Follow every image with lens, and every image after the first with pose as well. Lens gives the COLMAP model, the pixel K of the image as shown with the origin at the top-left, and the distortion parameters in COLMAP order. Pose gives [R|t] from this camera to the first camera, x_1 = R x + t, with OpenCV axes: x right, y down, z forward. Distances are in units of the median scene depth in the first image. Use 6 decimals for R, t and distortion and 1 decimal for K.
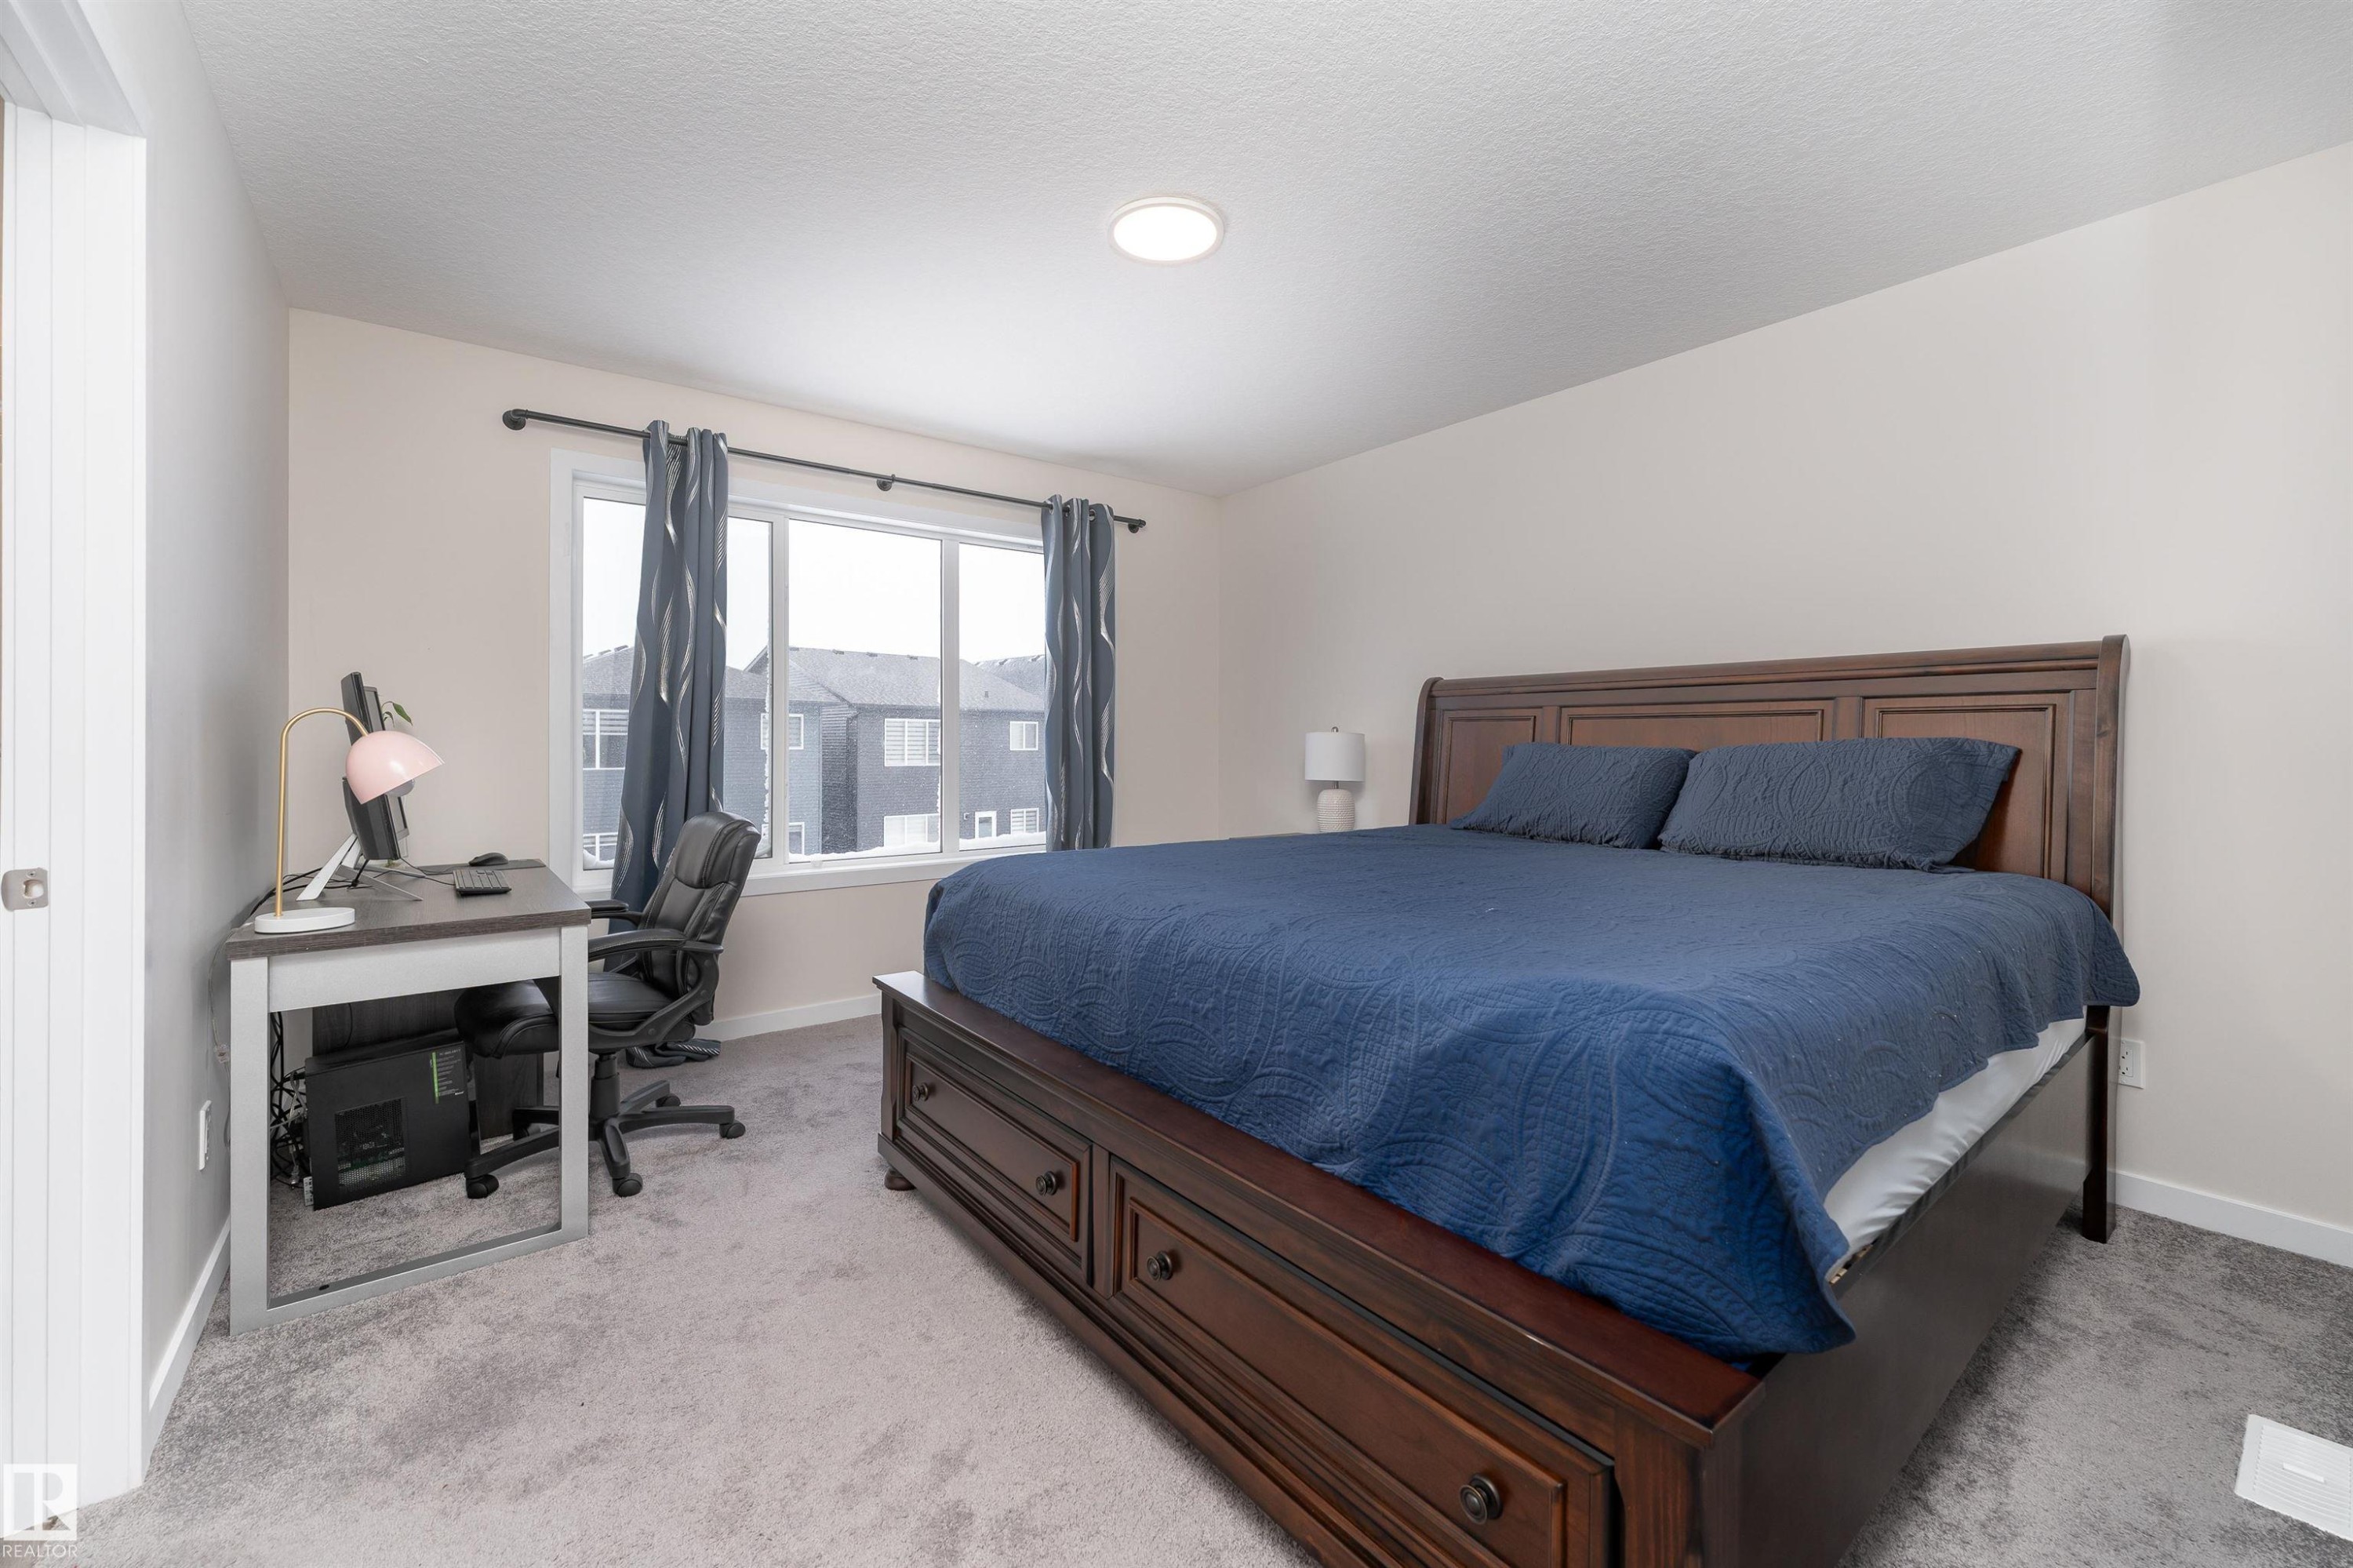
lens RADIAL K [[963.4, 0, 1181.0], [0, 963.4, 751.9], [0, 0, 1]] dist [-0.000095, -0.000235]
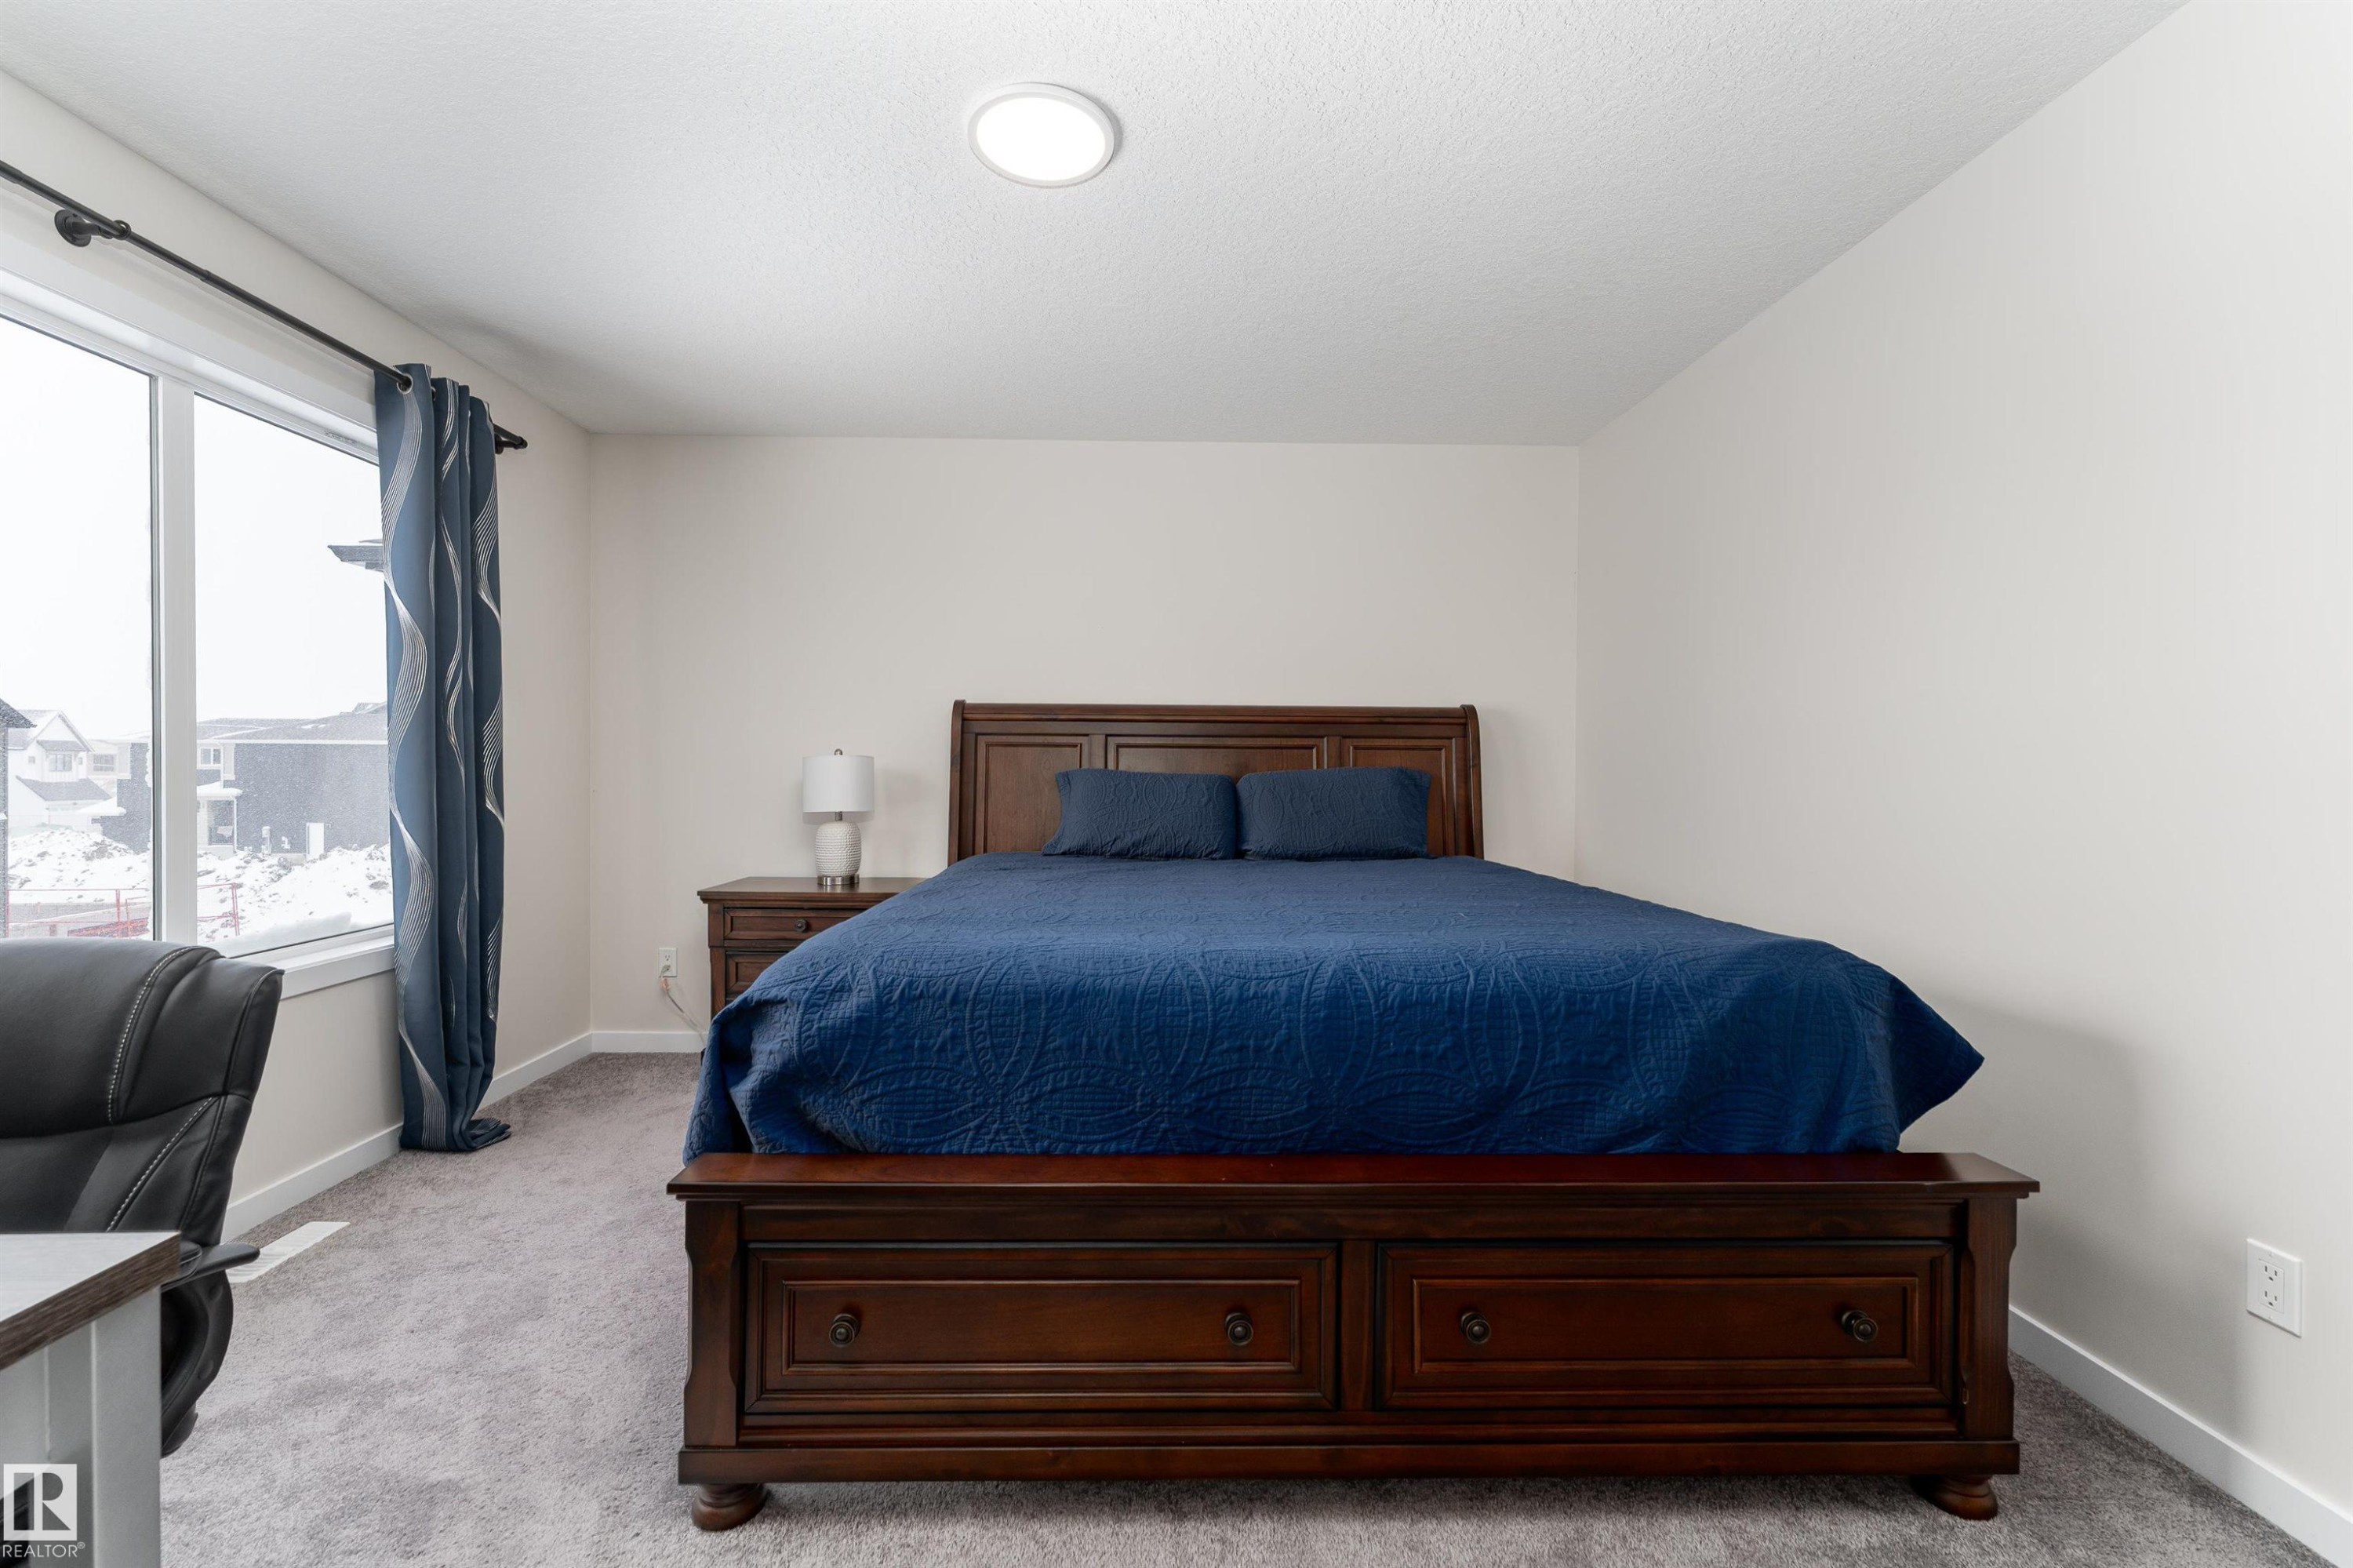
lens RADIAL K [[921.9, 0, 1172.1], [0, 921.9, 820.7], [0, 0, 1]] dist [-0.006410, 0.000056]
pose [[0.599005, -0.041289, 0.799680, -0.474006], [0.004053, 0.998813, 0.048535, -0.002065], [-0.800735, -0.025831, 0.598462, 0.376680]]
